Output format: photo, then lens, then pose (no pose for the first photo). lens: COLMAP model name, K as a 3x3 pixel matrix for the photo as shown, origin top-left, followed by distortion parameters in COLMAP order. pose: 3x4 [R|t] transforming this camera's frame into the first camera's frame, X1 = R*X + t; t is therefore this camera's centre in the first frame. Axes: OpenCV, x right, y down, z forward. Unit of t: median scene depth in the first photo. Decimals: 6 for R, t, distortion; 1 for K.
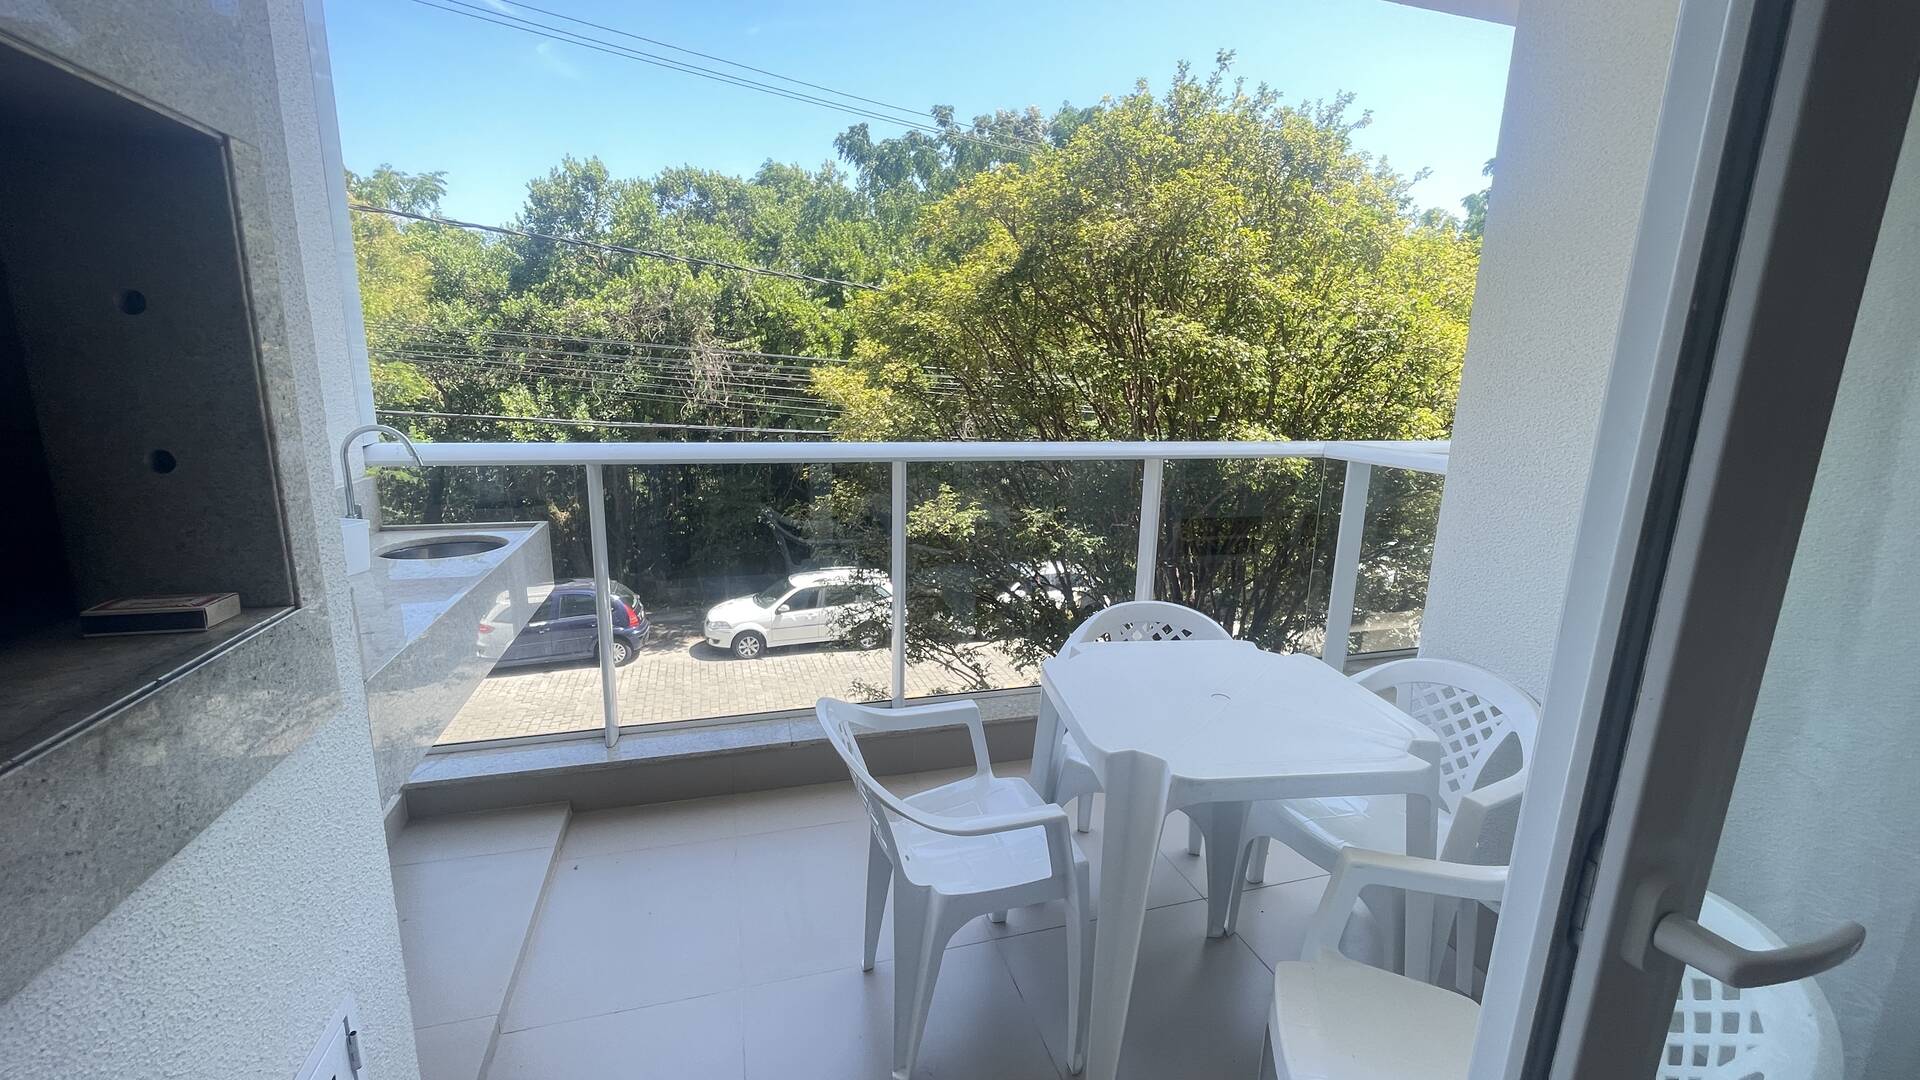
lens RADIAL K [[776.0, 0, 960.2], [0, 776.0, 542.3], [0, 0, 1]] dist [-0.005858, 0.000534]
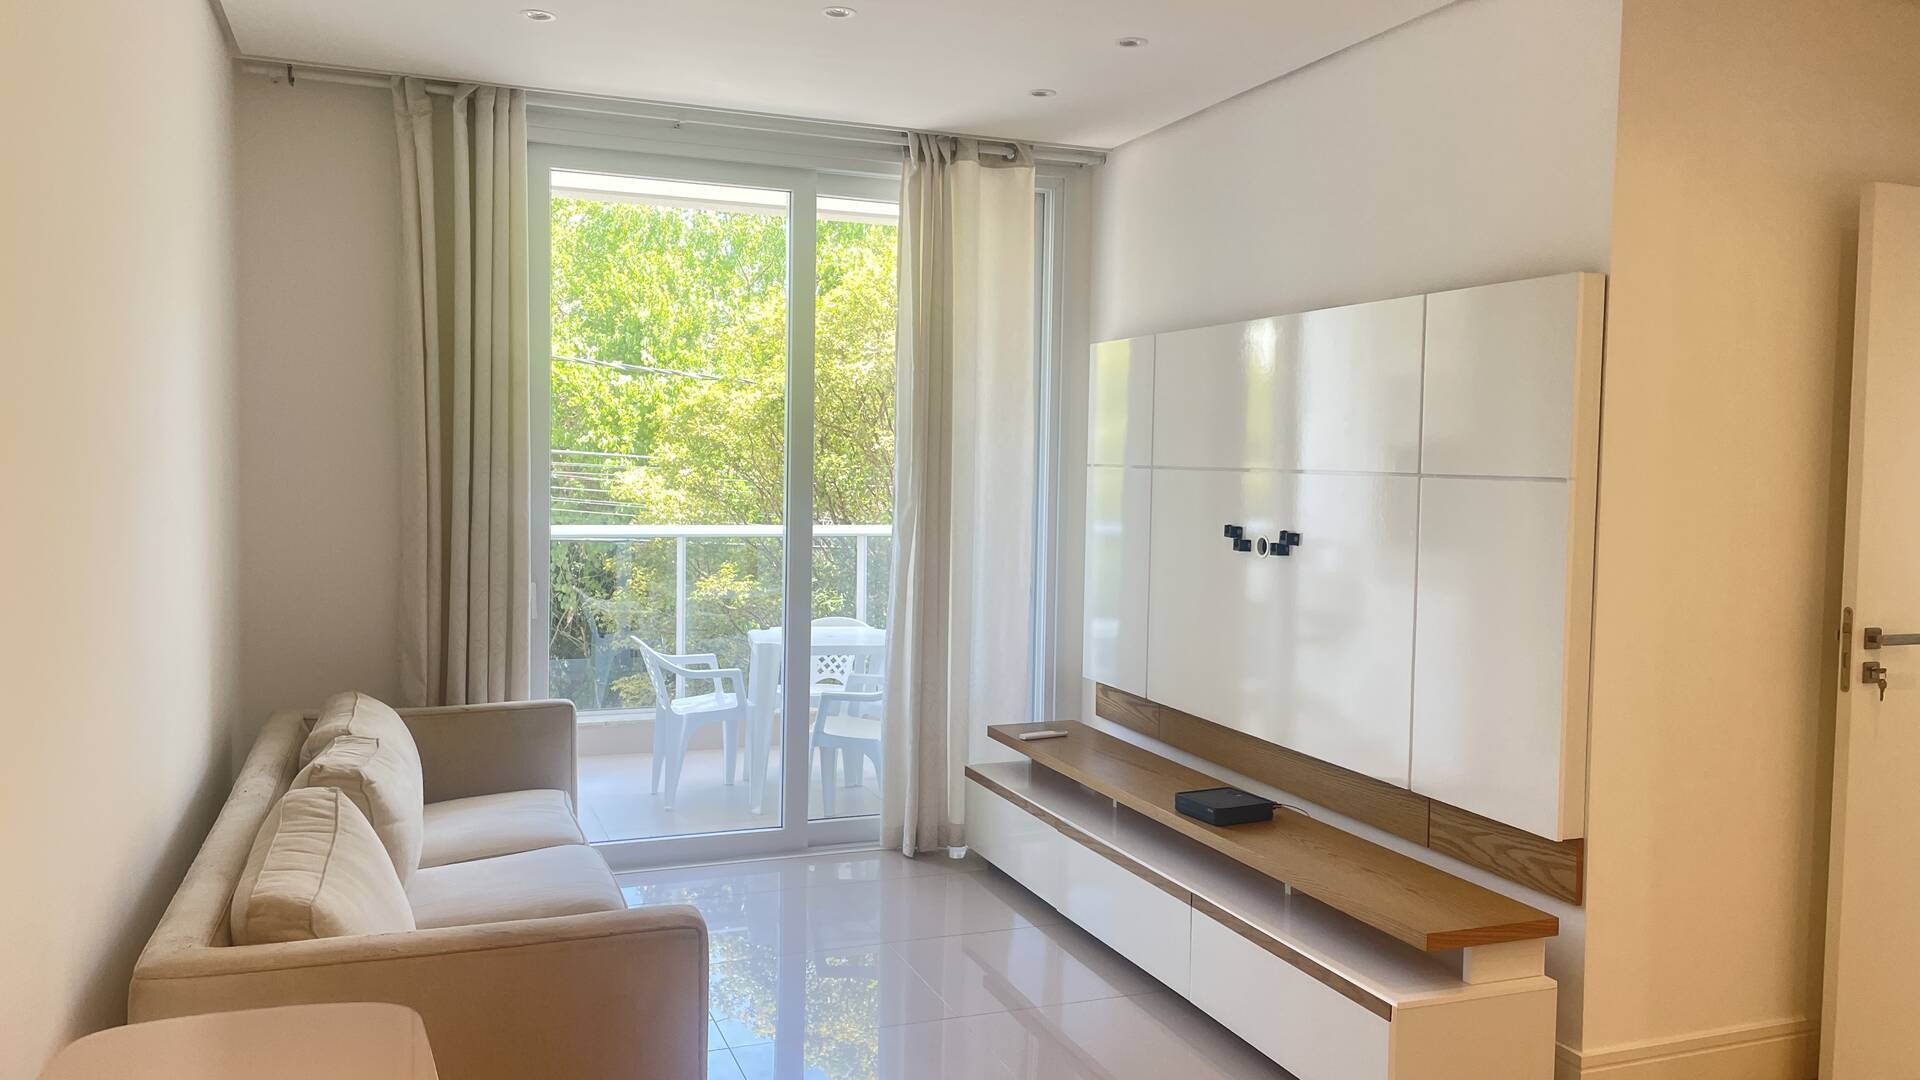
lens RADIAL K [[1449.4, 0, 957.1], [0, 1449.4, 539.7], [0, 0, 1]] dist [0.069861, -0.084024]
pose [[0.997625, -0.005971, 0.068626, 0.136928], [0.016821, 0.987194, -0.158636, 0.187024], [-0.066800, 0.159413, 0.984949, -0.948883]]
